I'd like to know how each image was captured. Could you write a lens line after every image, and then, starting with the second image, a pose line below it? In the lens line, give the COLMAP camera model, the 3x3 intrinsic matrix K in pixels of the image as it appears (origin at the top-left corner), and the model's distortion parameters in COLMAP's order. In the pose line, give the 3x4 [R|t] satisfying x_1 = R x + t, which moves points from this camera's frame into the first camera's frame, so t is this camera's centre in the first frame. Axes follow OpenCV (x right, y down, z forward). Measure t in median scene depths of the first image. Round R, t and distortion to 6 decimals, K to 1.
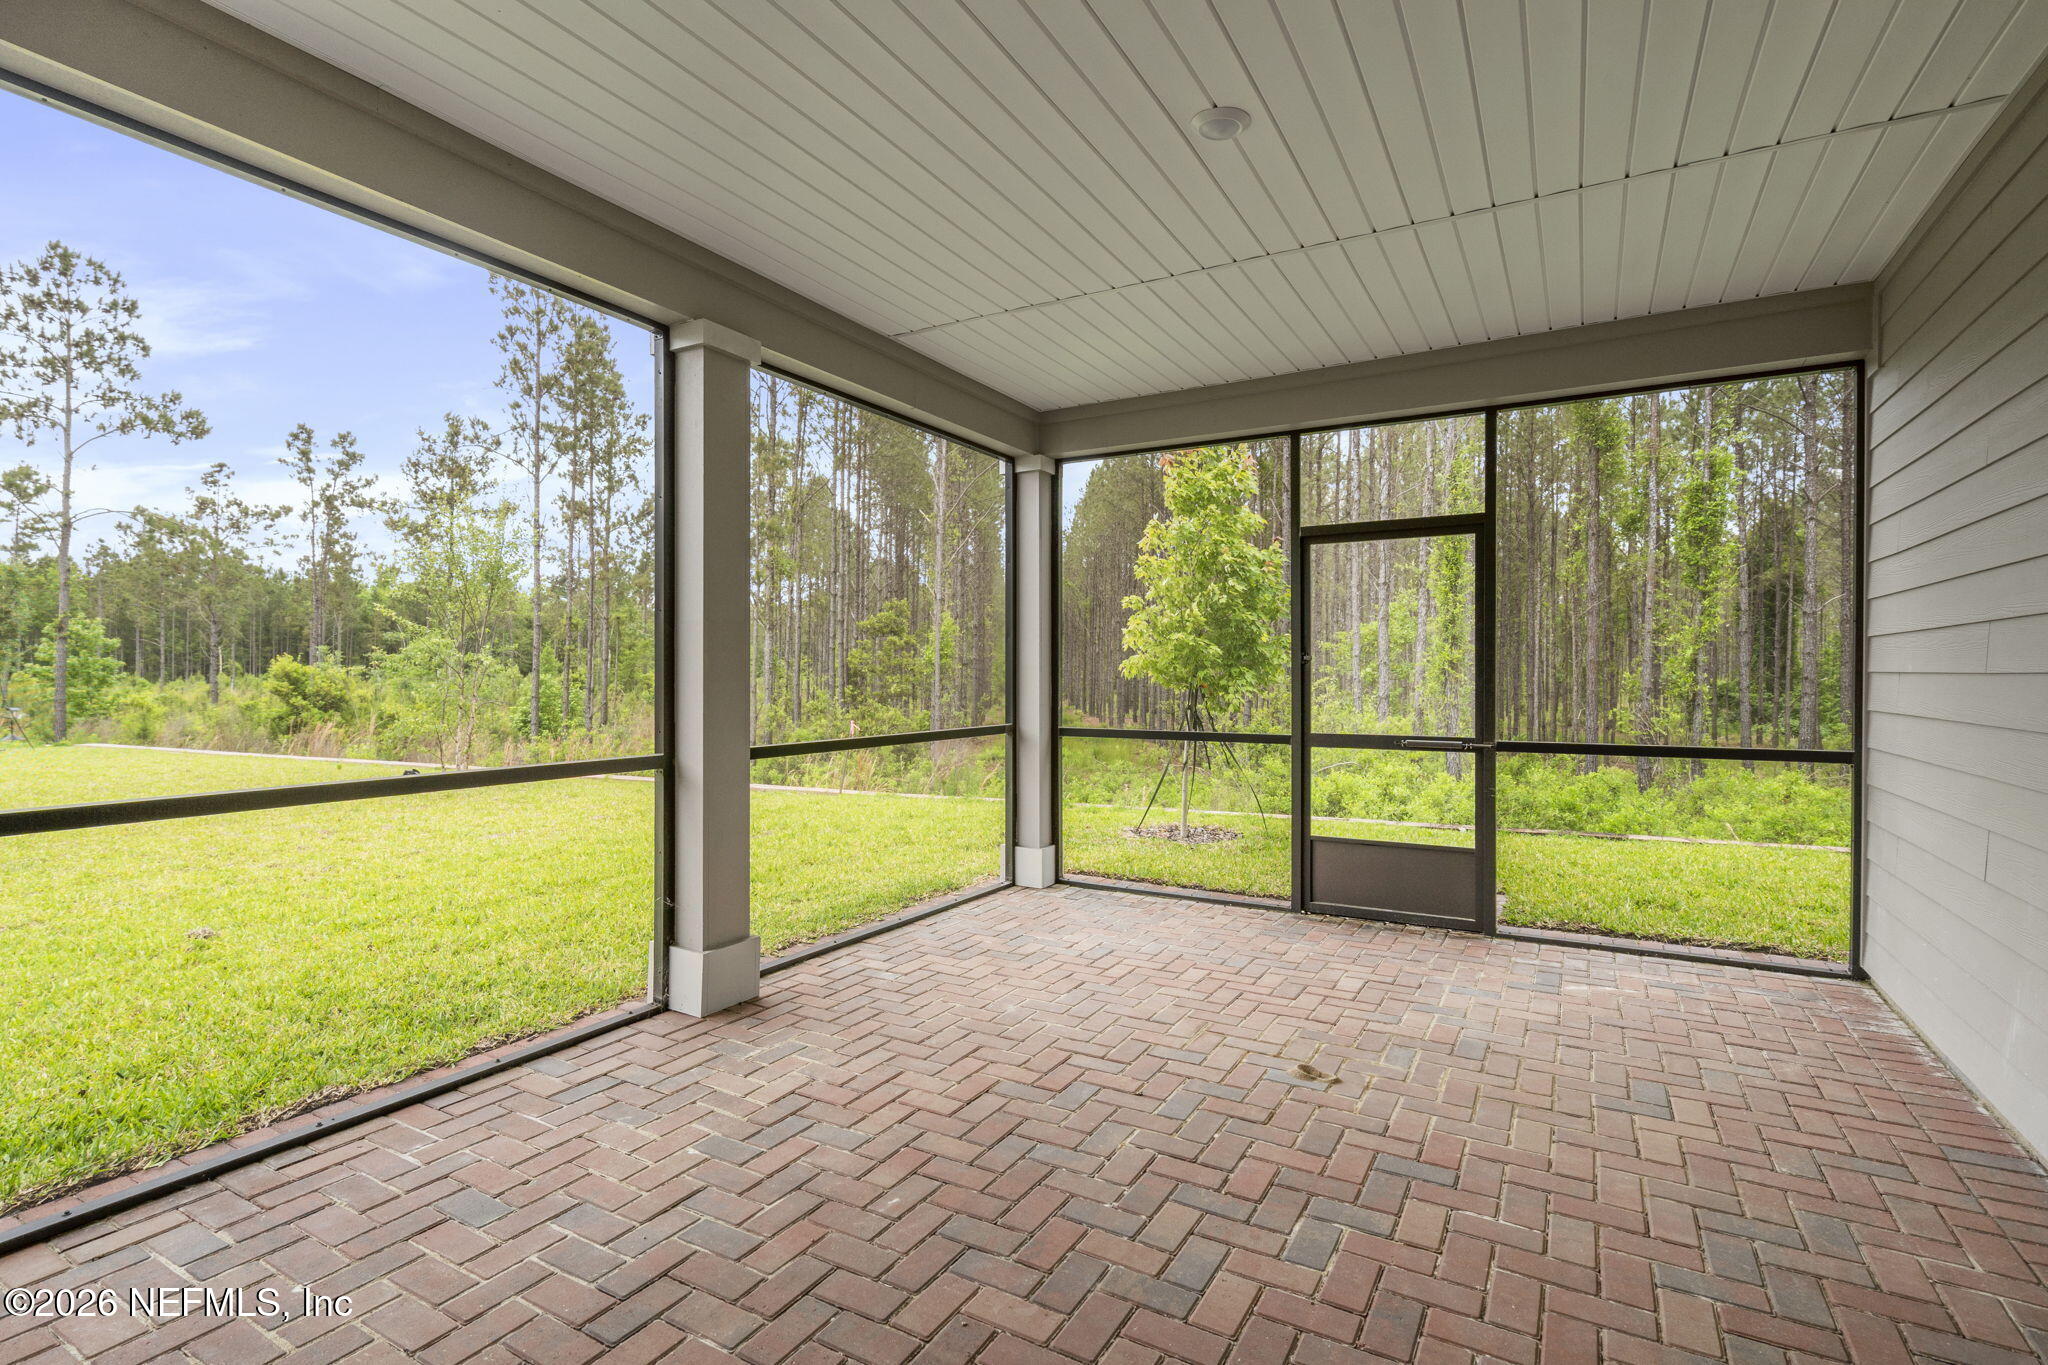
lens RADIAL K [[944.3, 0, 1041.0], [0, 944.3, 677.4], [0, 0, 1]] dist [-0.005032, 0.000508]
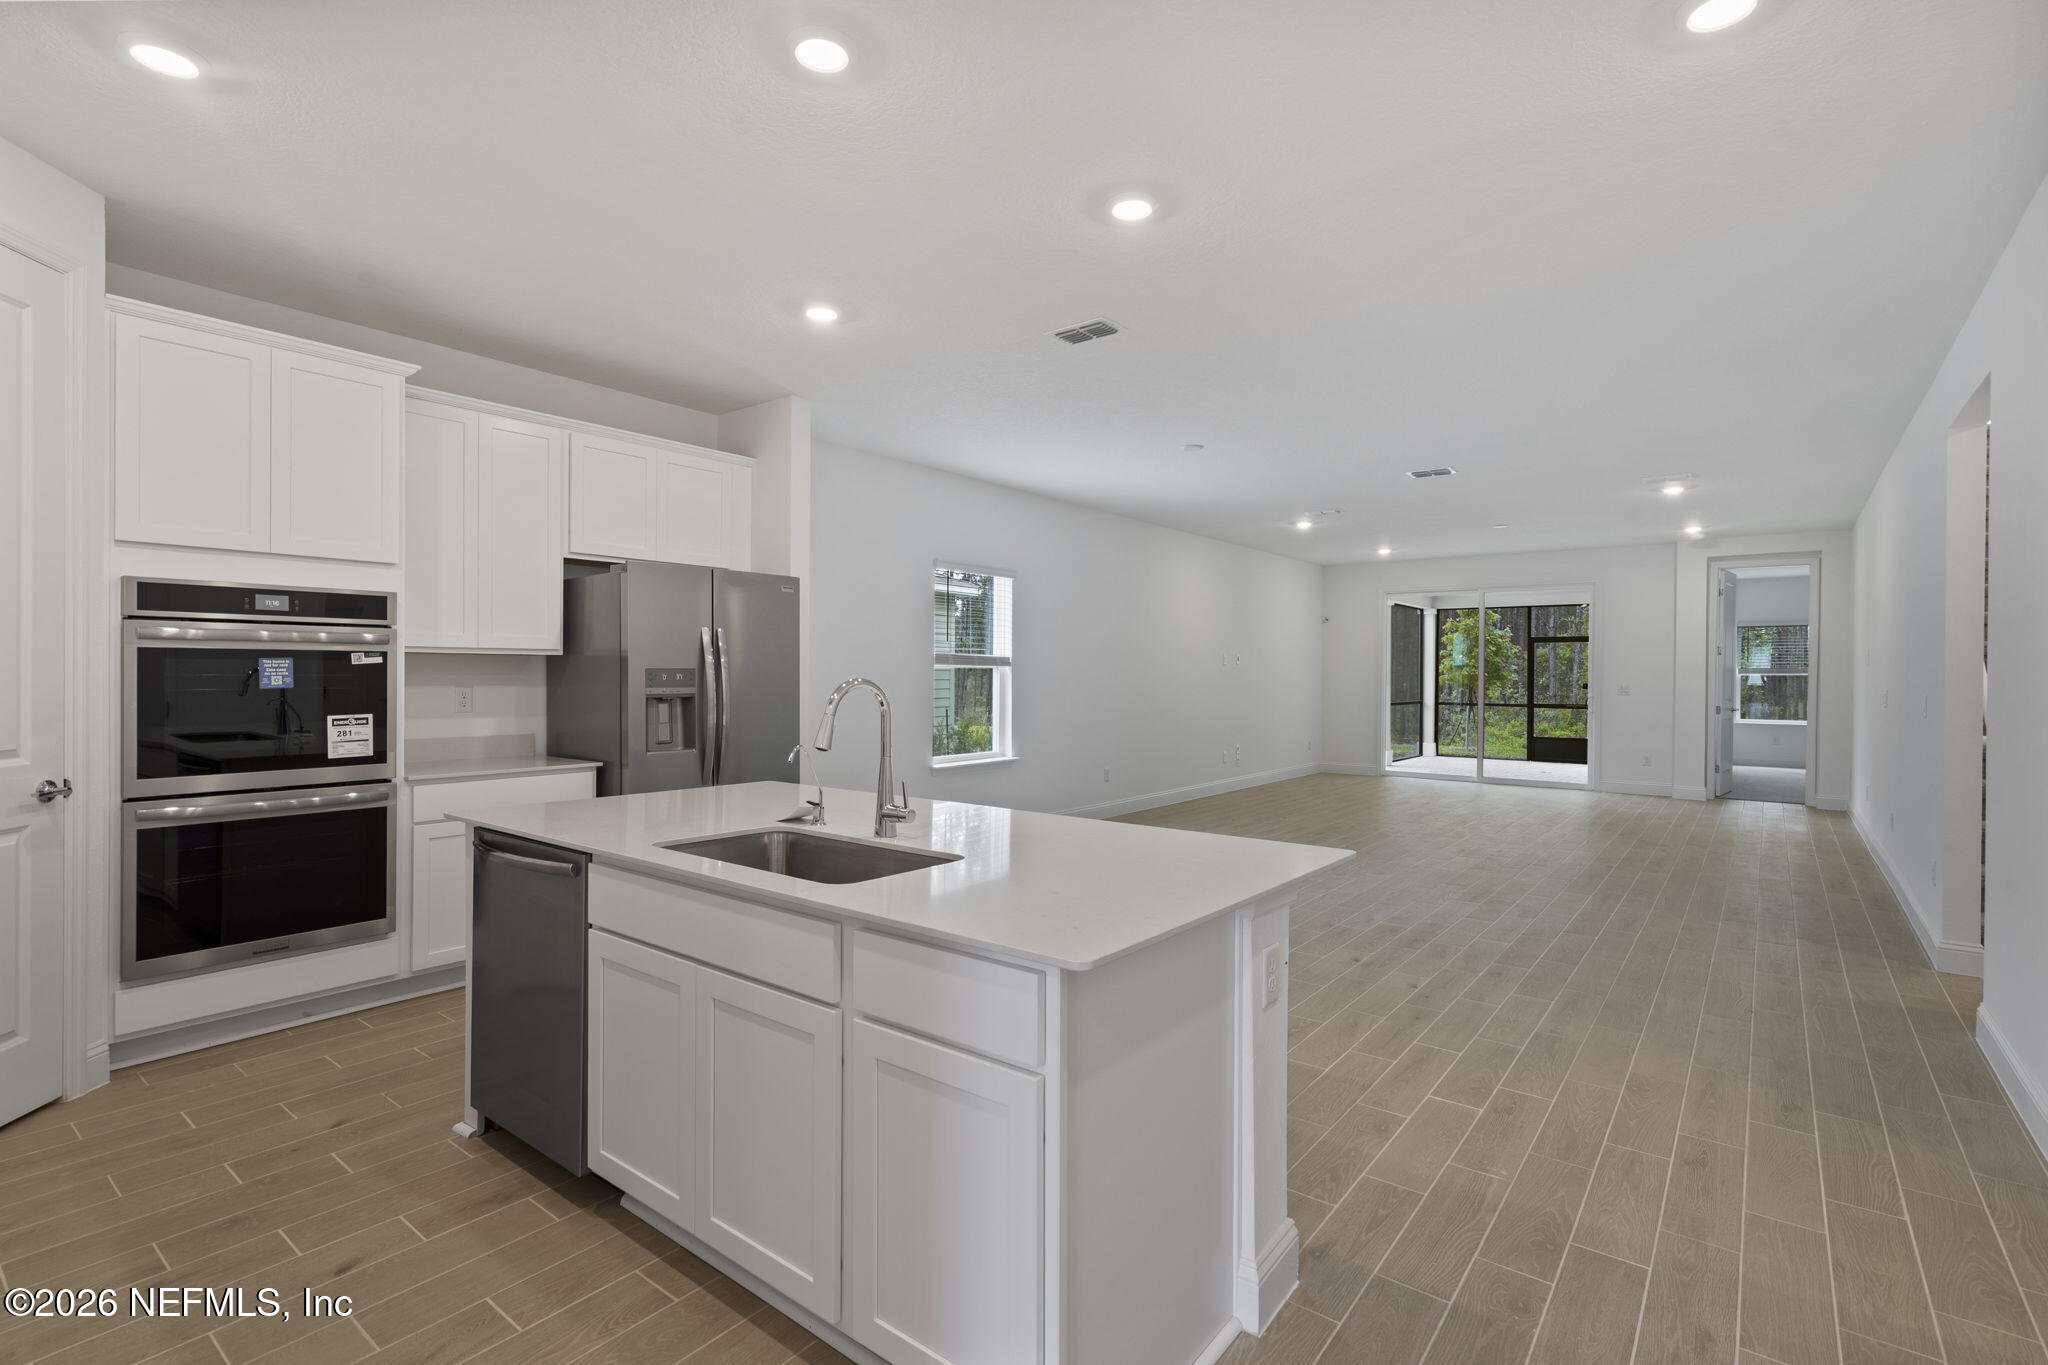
lens RADIAL K [[944.3, 0, 1033.9], [0, 944.3, 684.0], [0, 0, 1]] dist [-0.005032, 0.000508]
pose [[0.989667, 0.006060, -0.143260, -0.807305], [-0.005122, 0.999963, 0.006914, -0.016107], [0.143296, -0.006109, 0.989661, -2.077047]]
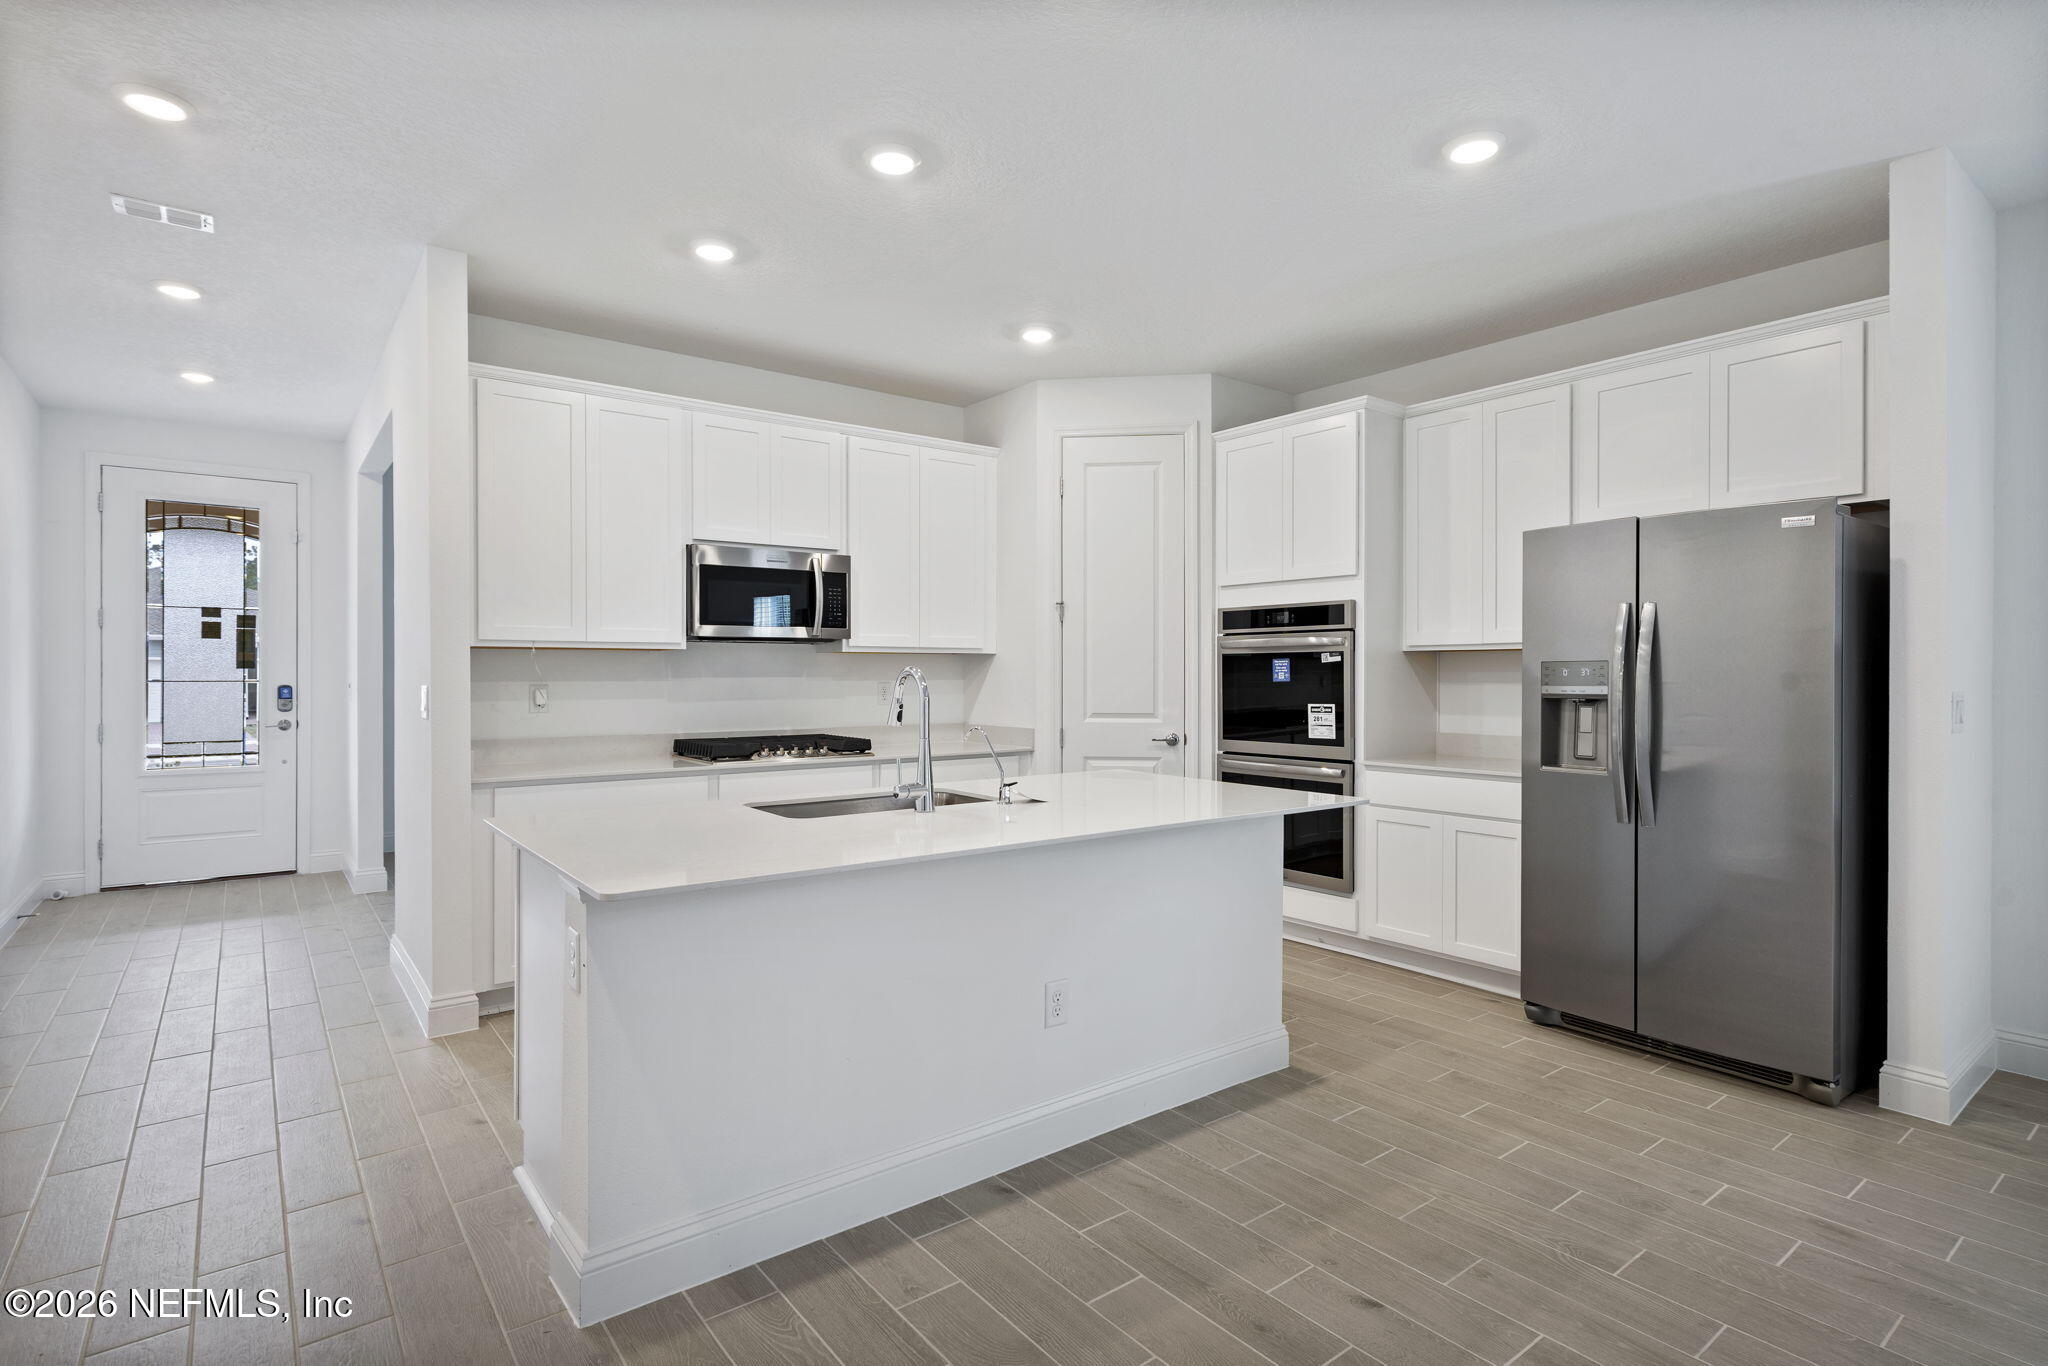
lens RADIAL K [[1033.1, 0, 1028.0], [0, 1033.1, 680.4], [0, 0, 1]] dist [0.002132, 0.001961]
pose [[-0.388102, 0.004828, -0.921604, -0.496312], [-0.004258, 0.999966, 0.007032, -0.013137], [0.921607, 0.006653, -0.388068, -1.453881]]
